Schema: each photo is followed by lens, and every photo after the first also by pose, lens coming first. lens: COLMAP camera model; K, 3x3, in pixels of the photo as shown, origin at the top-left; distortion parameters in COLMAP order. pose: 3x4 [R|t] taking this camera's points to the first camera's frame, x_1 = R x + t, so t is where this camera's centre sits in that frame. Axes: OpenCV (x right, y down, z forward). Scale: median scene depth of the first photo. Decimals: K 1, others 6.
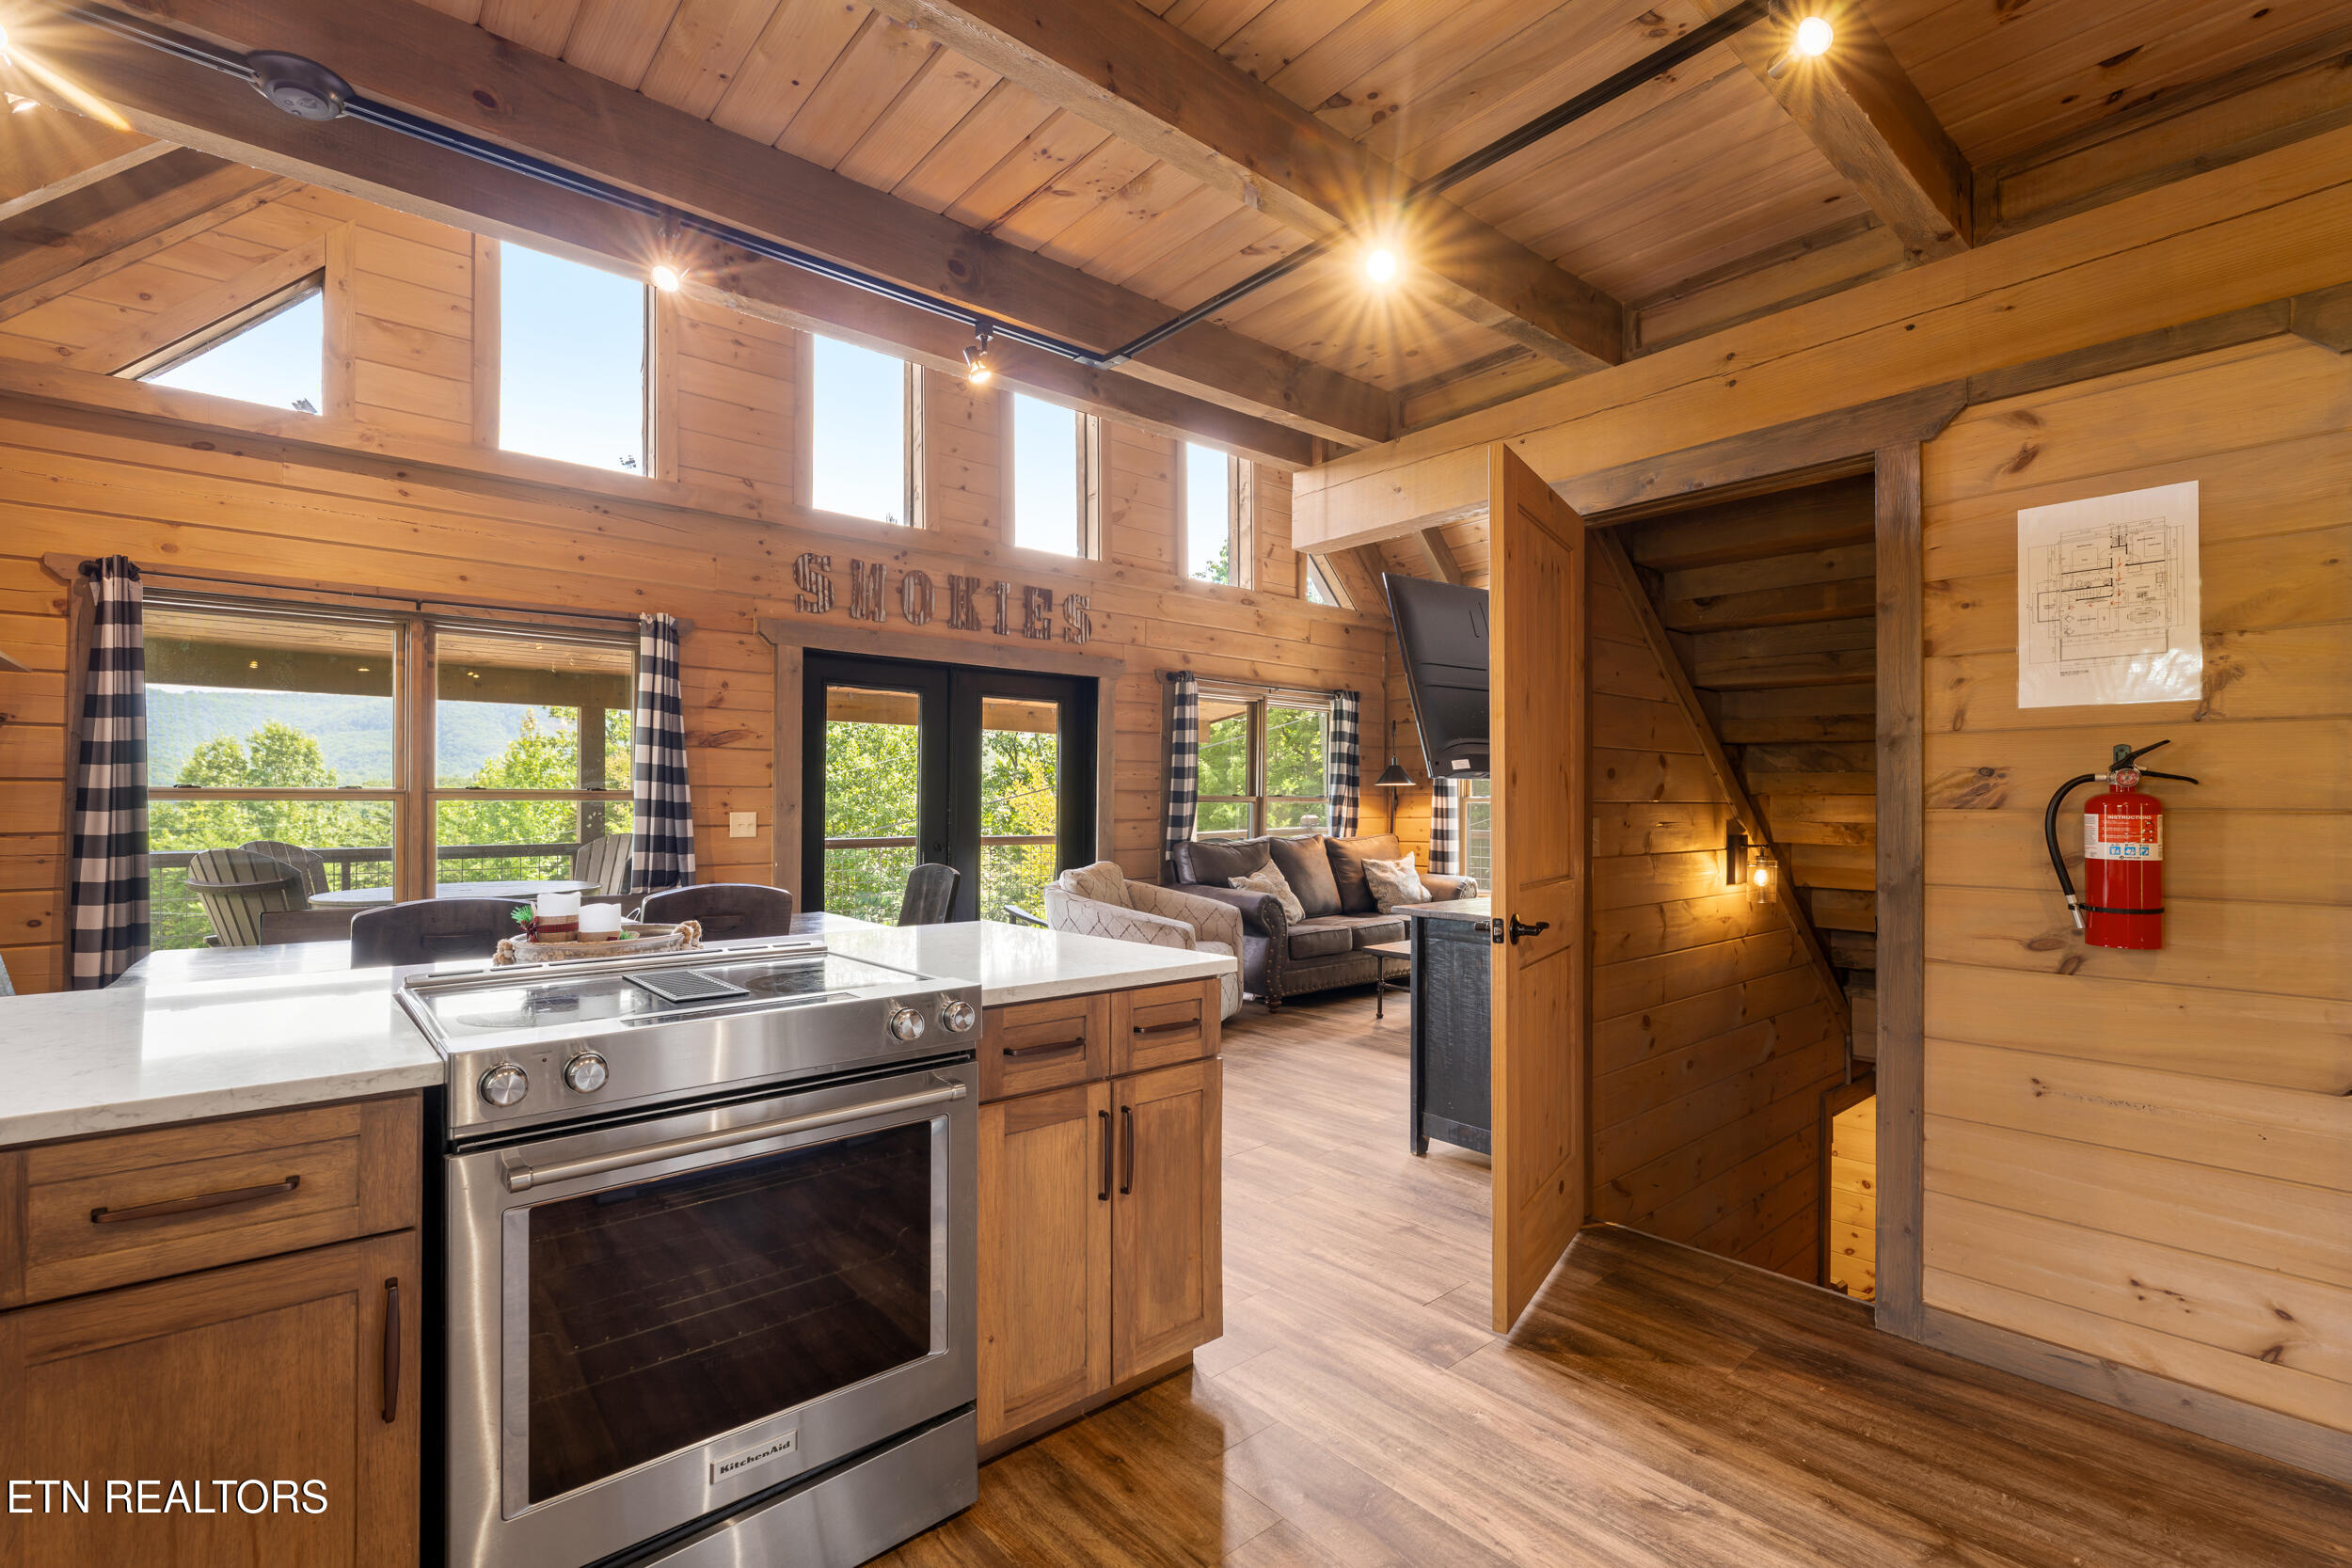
lens RADIAL K [[1051.3, 0, 1174.2], [0, 1051.3, 810.6], [0, 0, 1]] dist [0.000090, -0.000011]
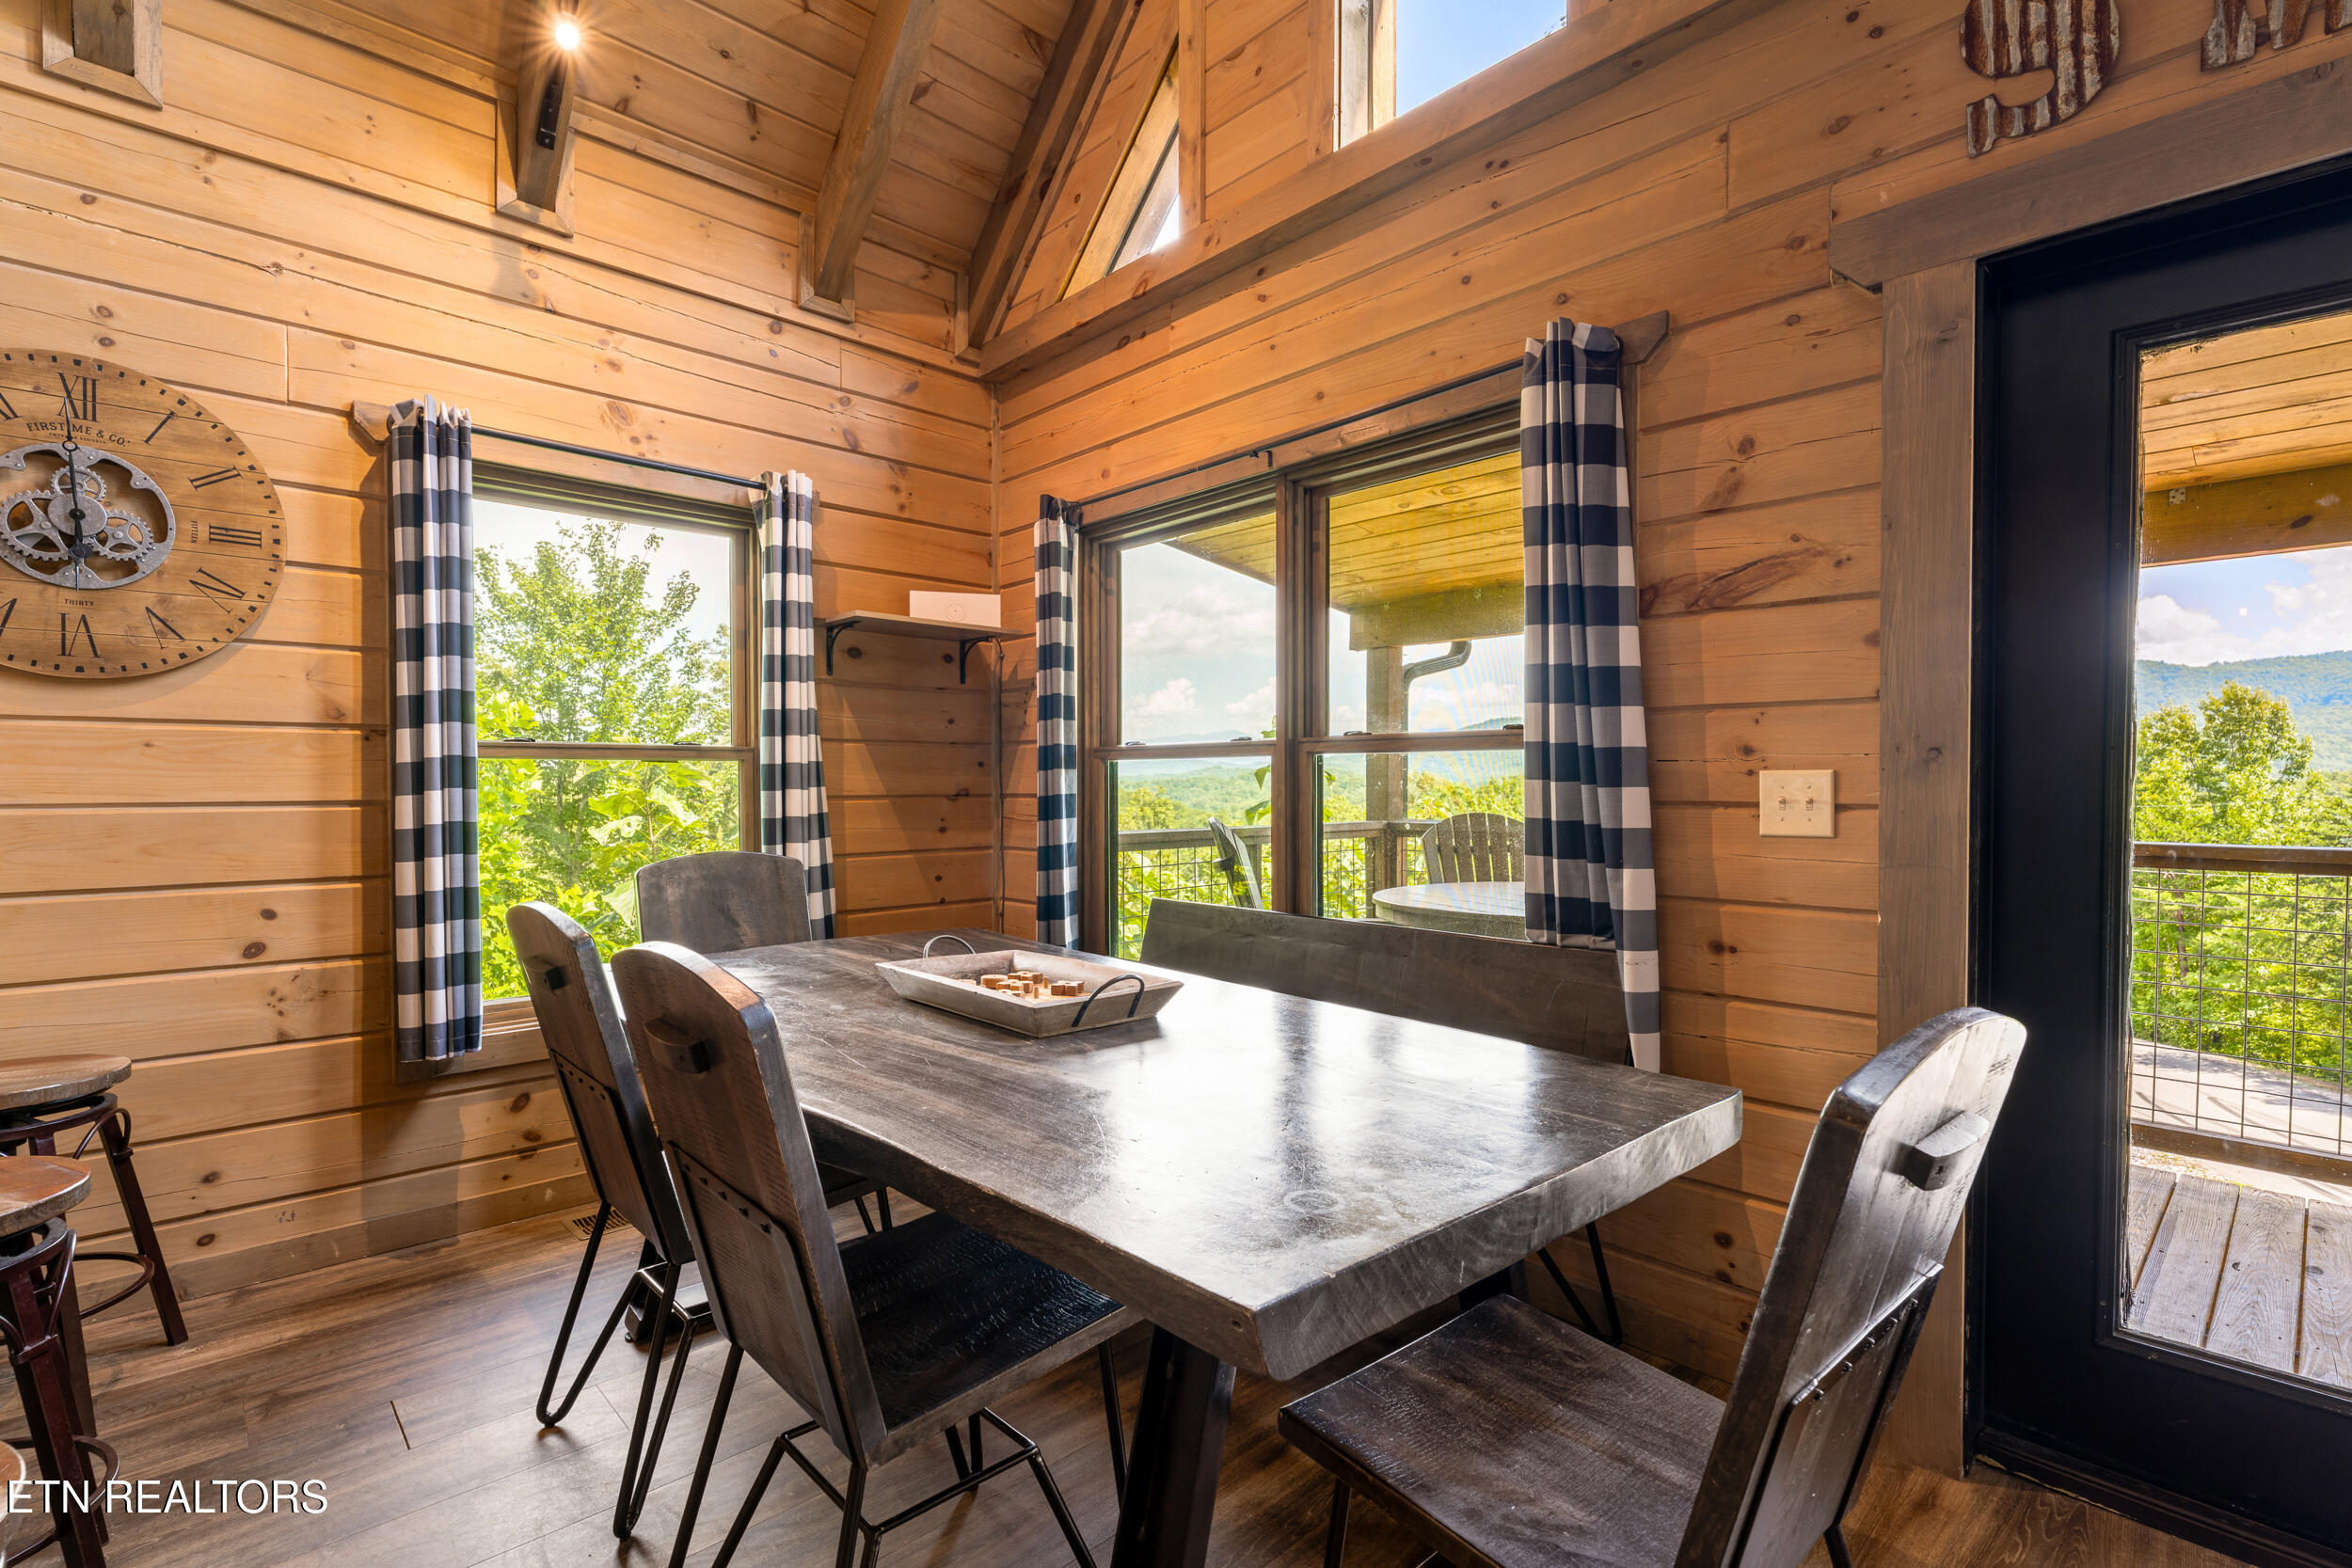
lens RADIAL K [[1084.2, 0, 1182.7], [0, 1084.2, 805.0], [0, 0, 1]] dist [-0.000615, -0.000845]
pose [[0.042701, 0.020166, -0.998884, -0.028842], [-0.005188, 0.999787, 0.019963, 0.007542], [0.999074, 0.004330, 0.042796, 0.765985]]
